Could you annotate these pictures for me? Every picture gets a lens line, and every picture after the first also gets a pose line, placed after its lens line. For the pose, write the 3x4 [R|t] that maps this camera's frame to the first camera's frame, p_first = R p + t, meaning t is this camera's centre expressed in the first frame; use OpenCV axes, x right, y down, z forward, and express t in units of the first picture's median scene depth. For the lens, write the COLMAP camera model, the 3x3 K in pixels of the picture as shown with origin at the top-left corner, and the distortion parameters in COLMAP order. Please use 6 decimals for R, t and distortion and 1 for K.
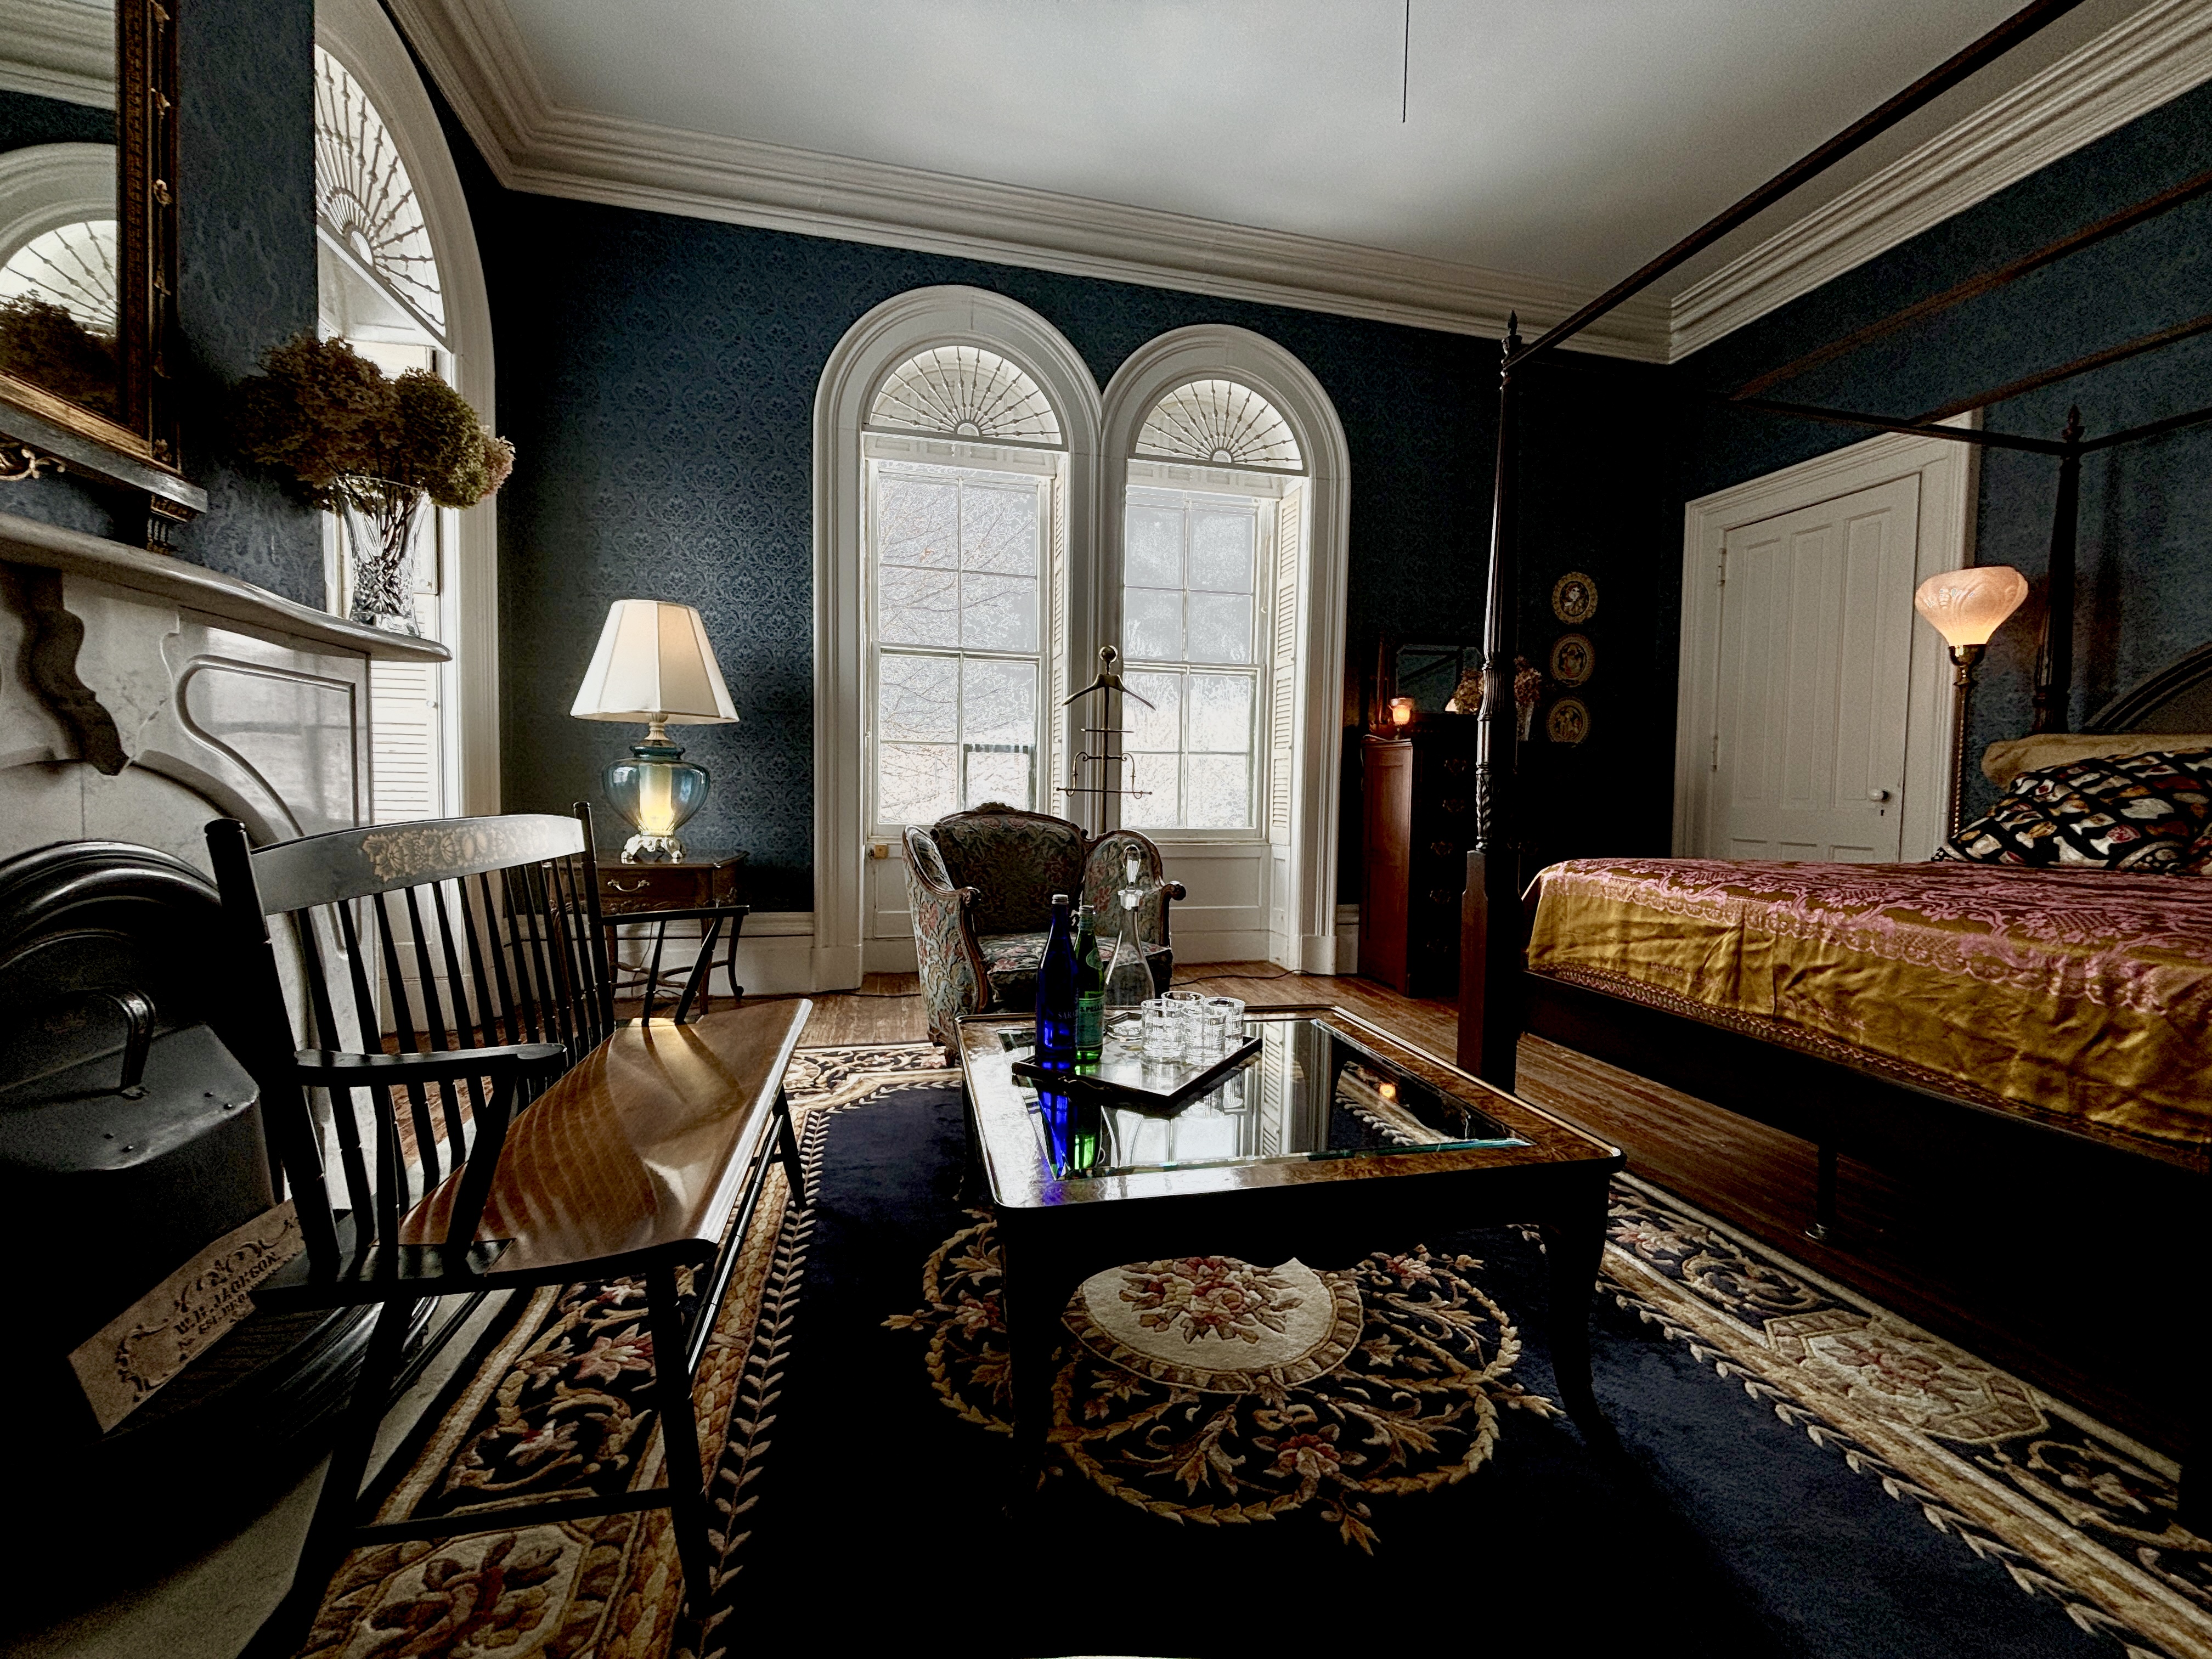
lens RADIAL K [[893.3, 0, 1114.1], [0, 893.3, 827.8], [0, 0, 1]] dist [-0.000278, 0.000177]
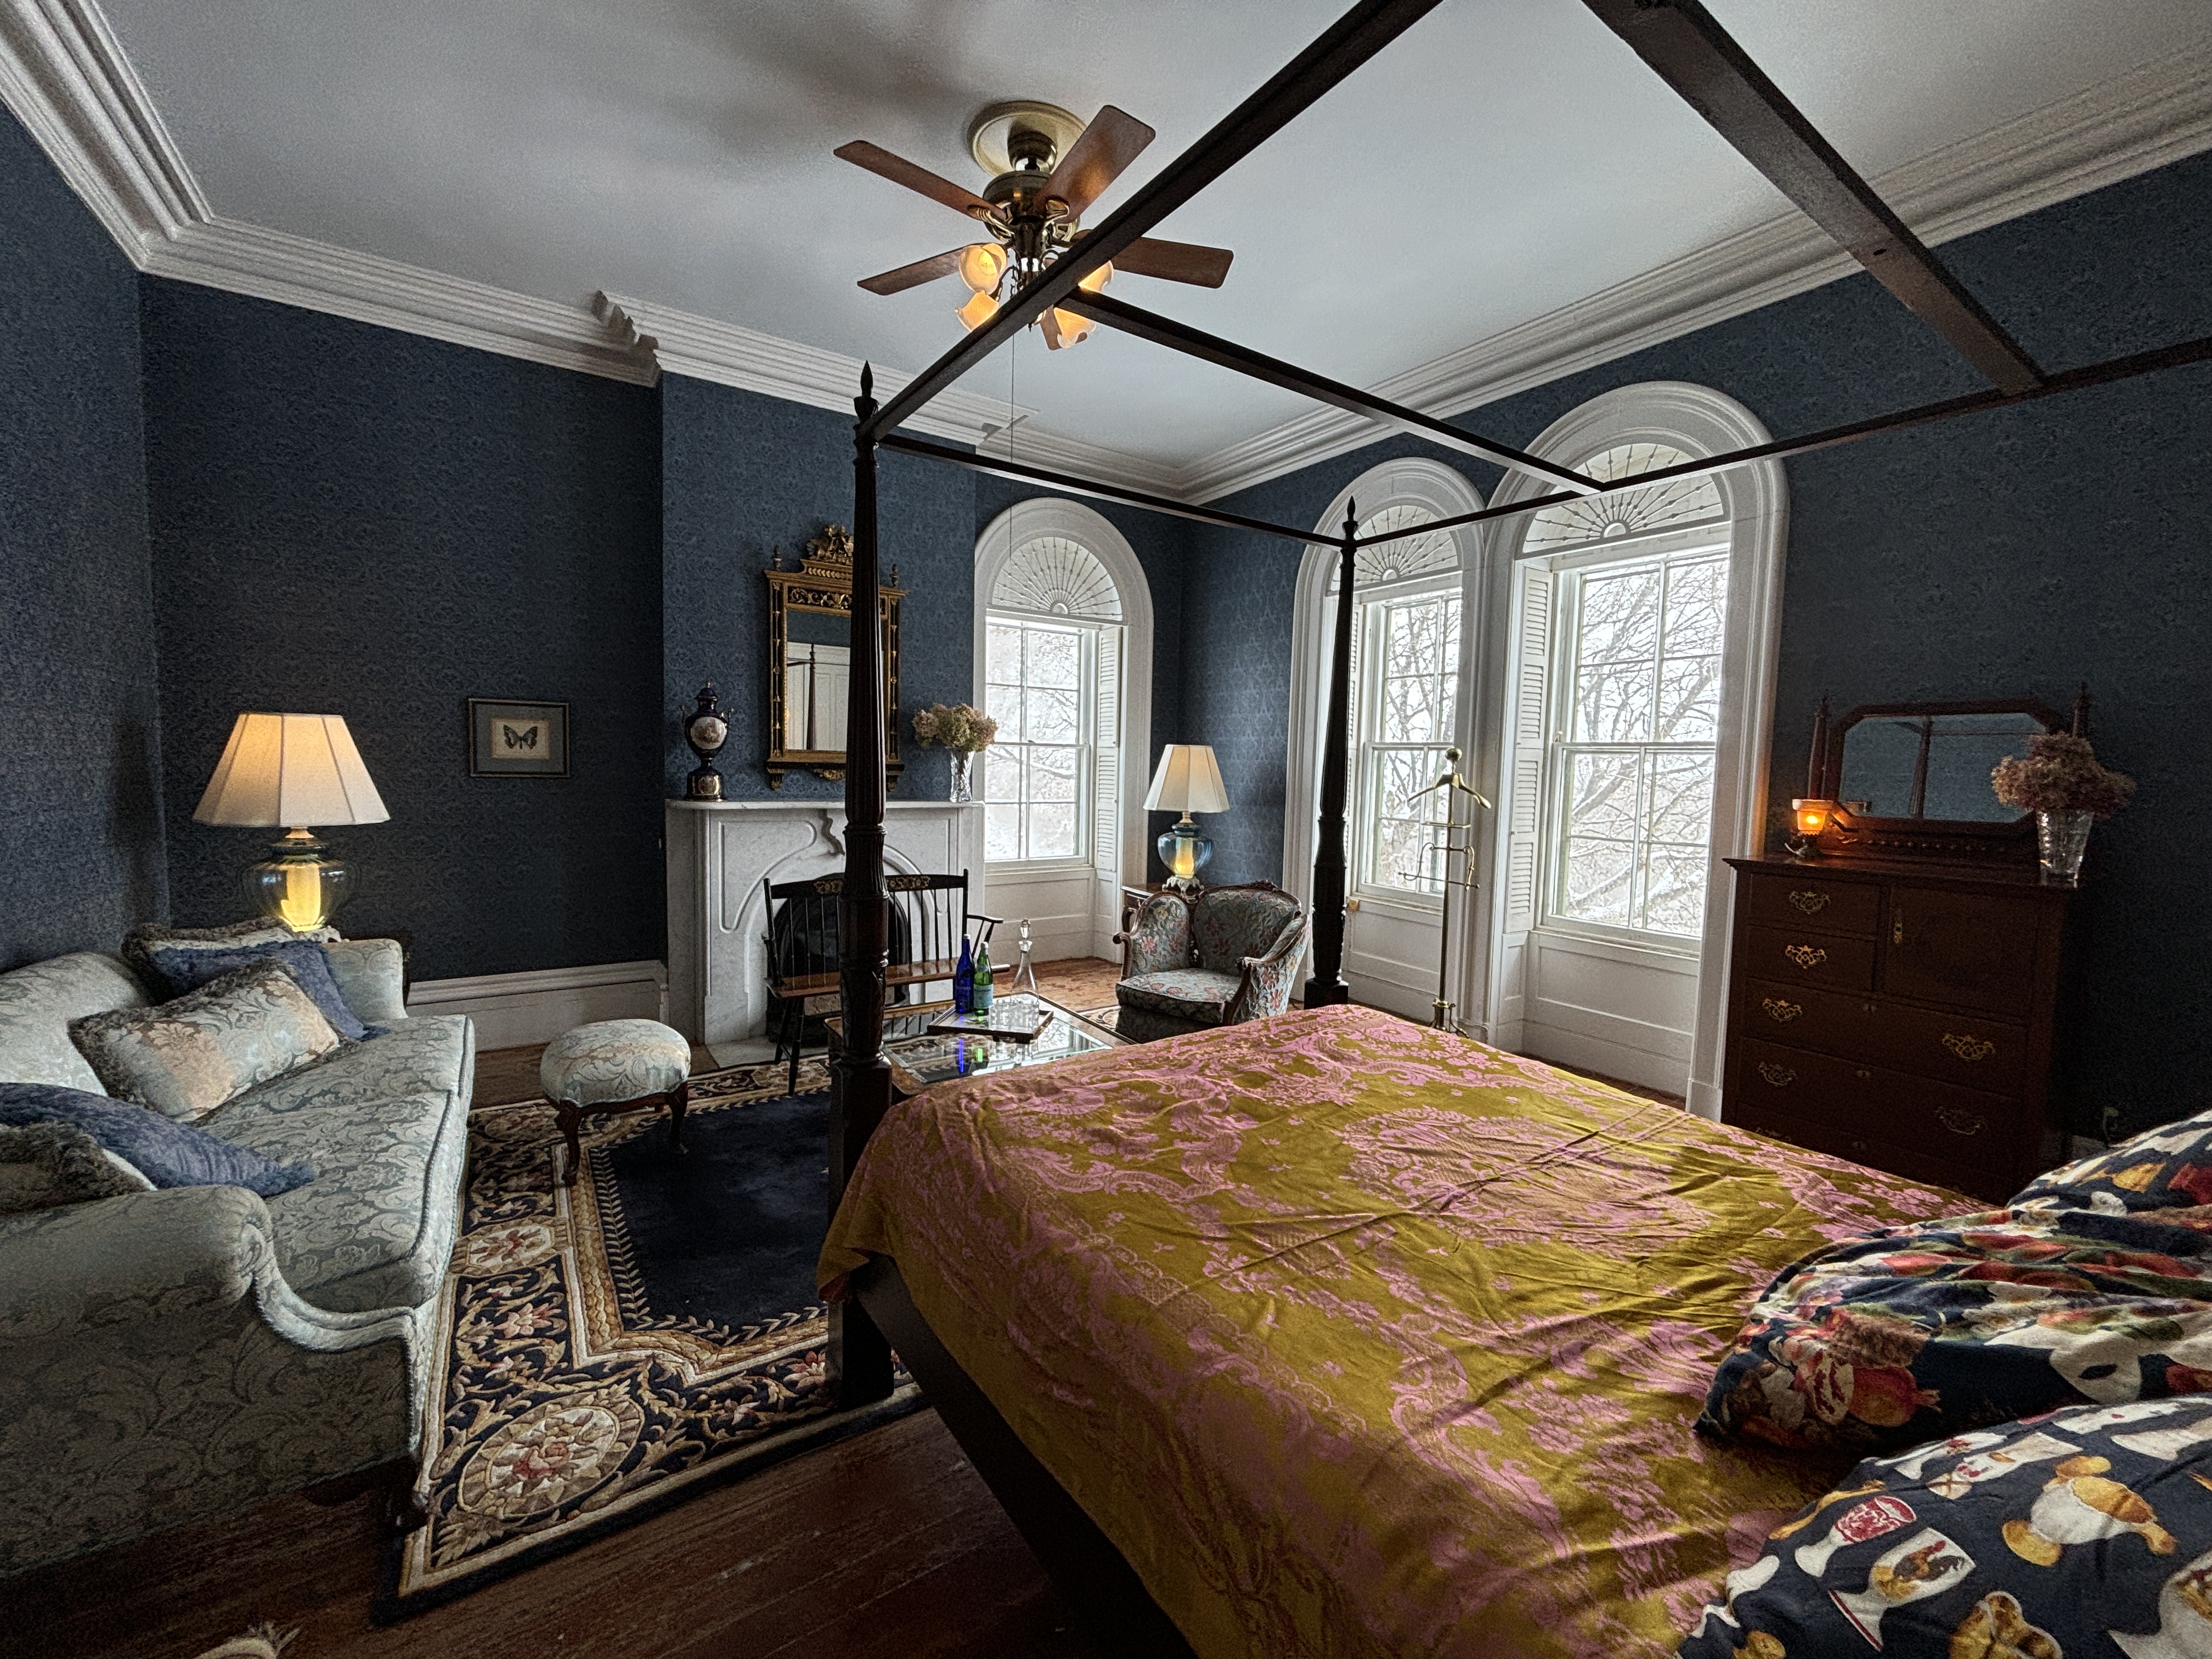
lens RADIAL K [[889.7, 0, 1107.3], [0, 889.7, 826.3], [0, 0, 1]] dist [0.000816, -0.002444]
pose [[0.346261, 0.051018, -0.936750, 1.457109], [-0.064342, 0.997460, 0.030541, -0.188243], [0.935929, 0.049697, 0.348665, 0.371170]]
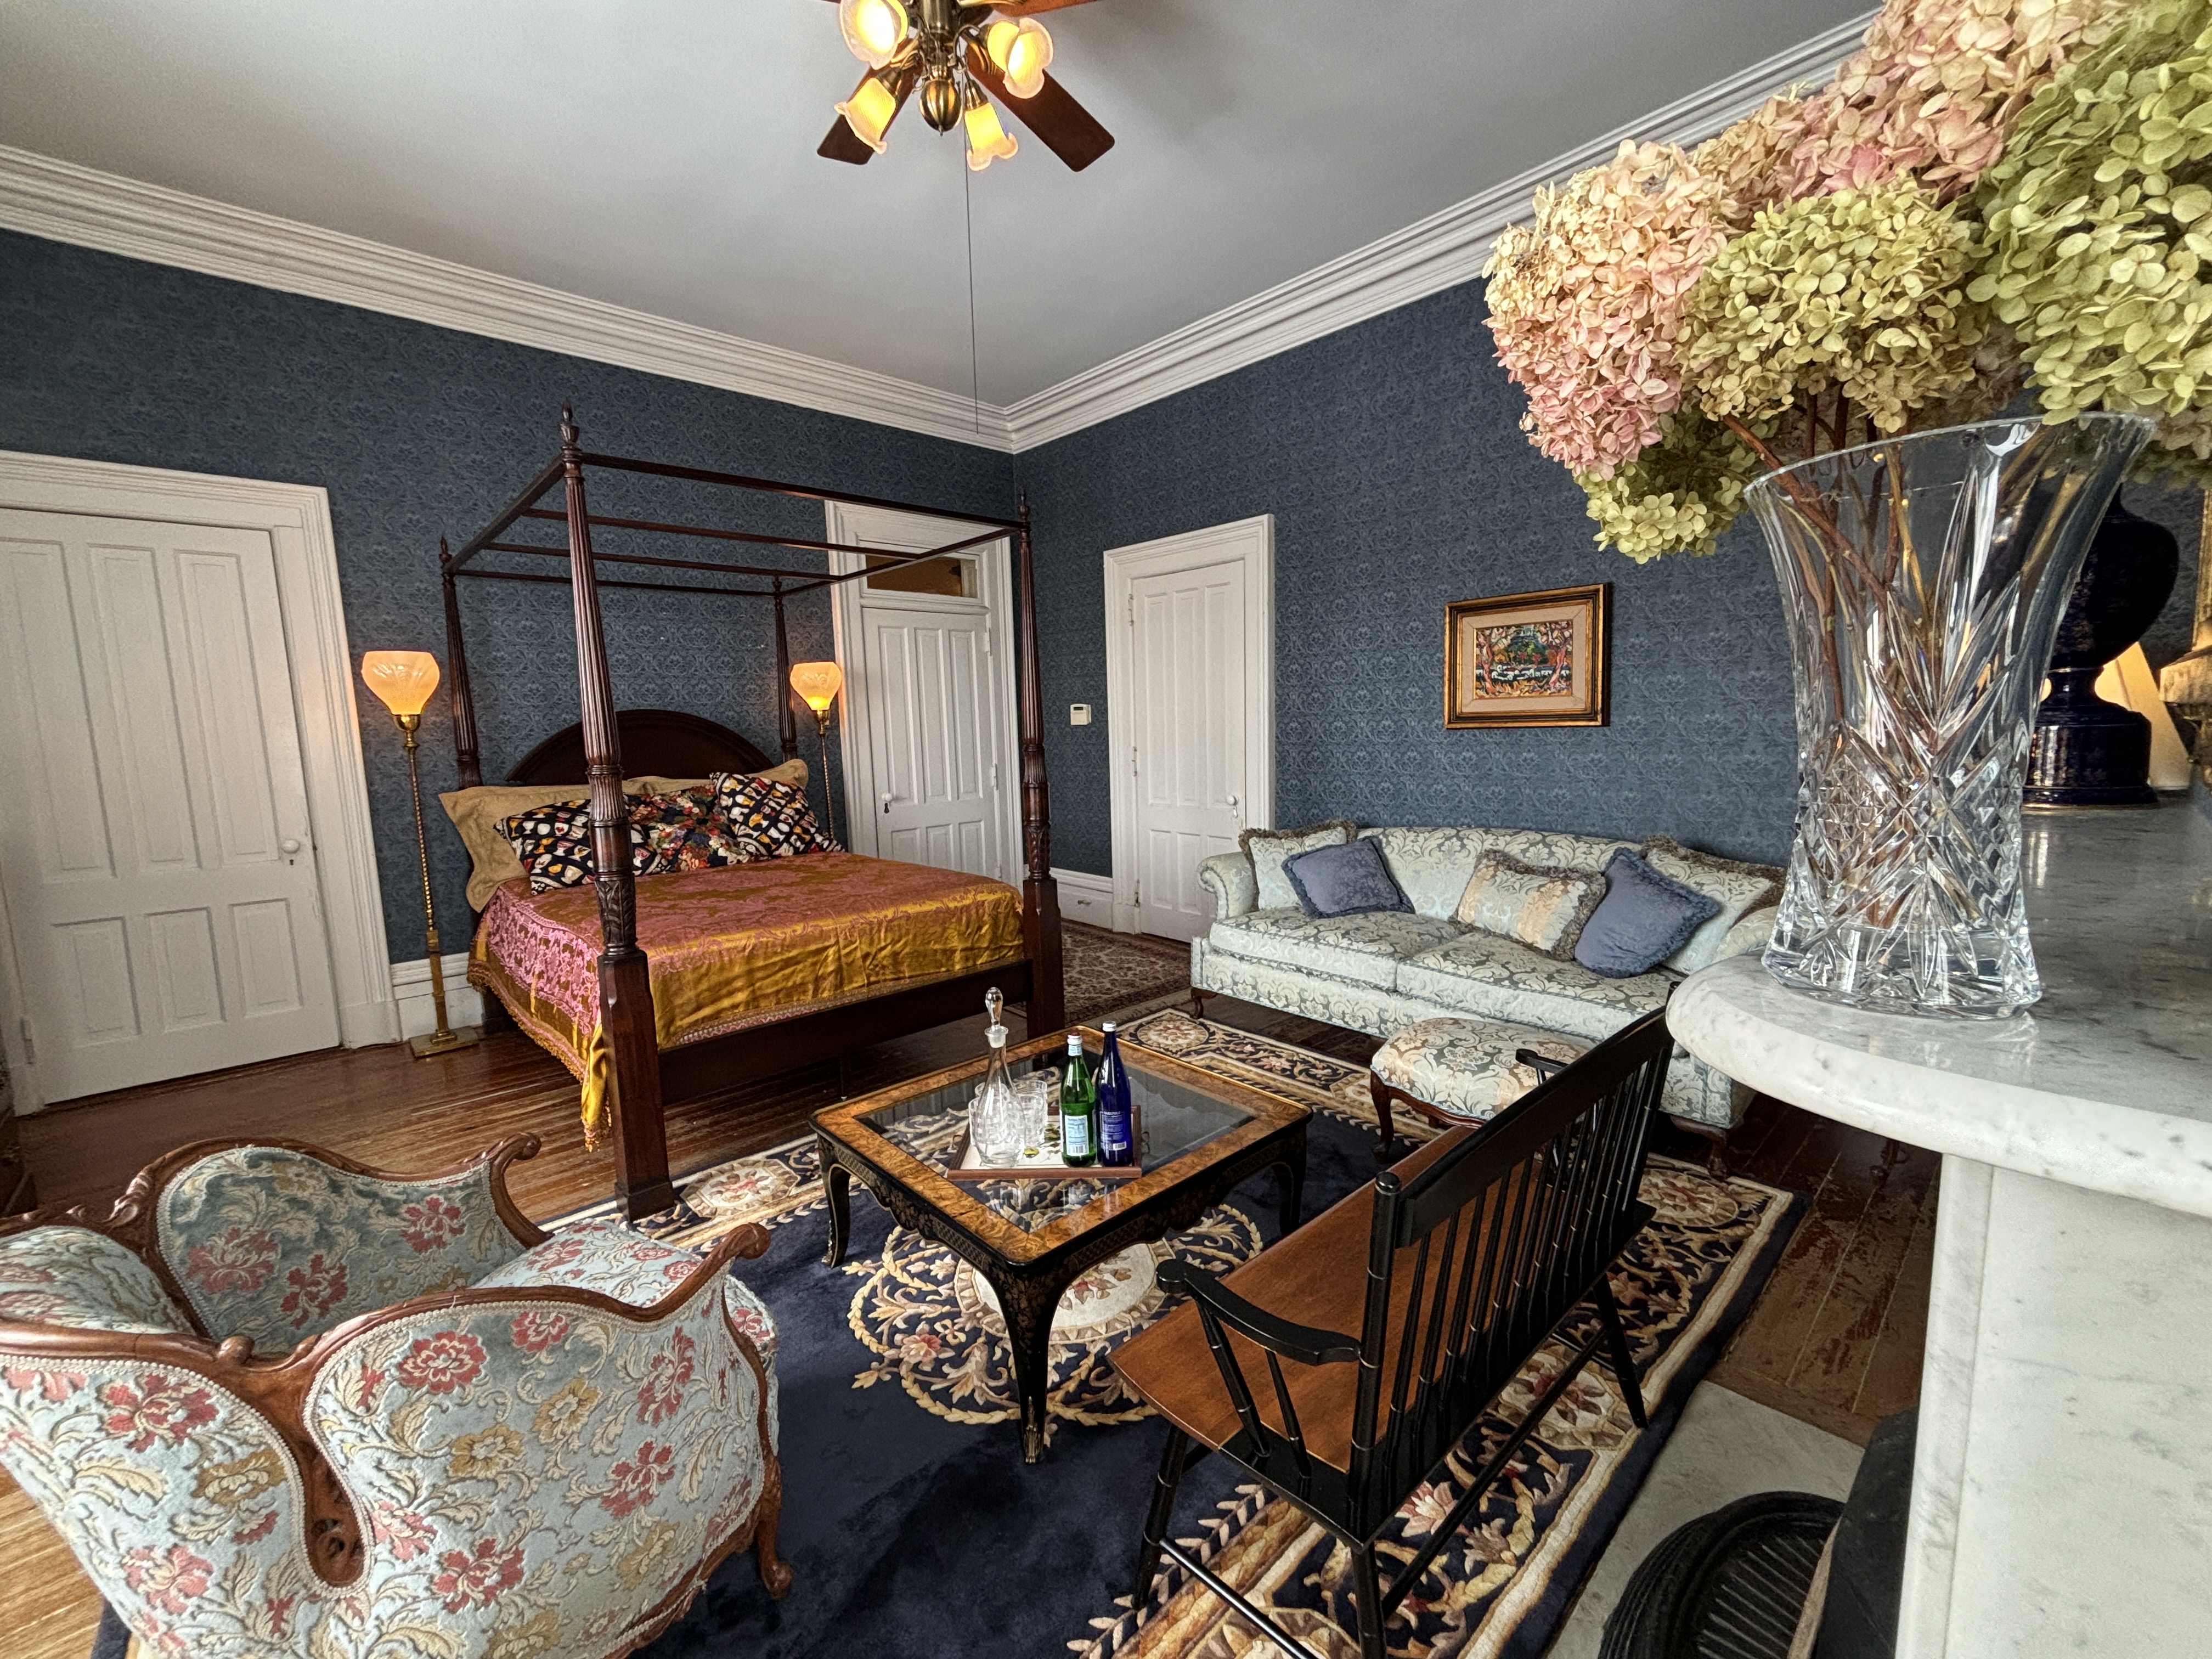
lens RADIAL K [[906.0, 0, 1106.1], [0, 906.0, 835.6], [0, 0, 1]] dist [0.000100, -0.000070]
pose [[-0.481034, -0.113448, 0.869331, -0.748378], [0.063323, 0.984506, 0.163518, -0.252563], [-0.874412, 0.133706, -0.466397, 1.067038]]
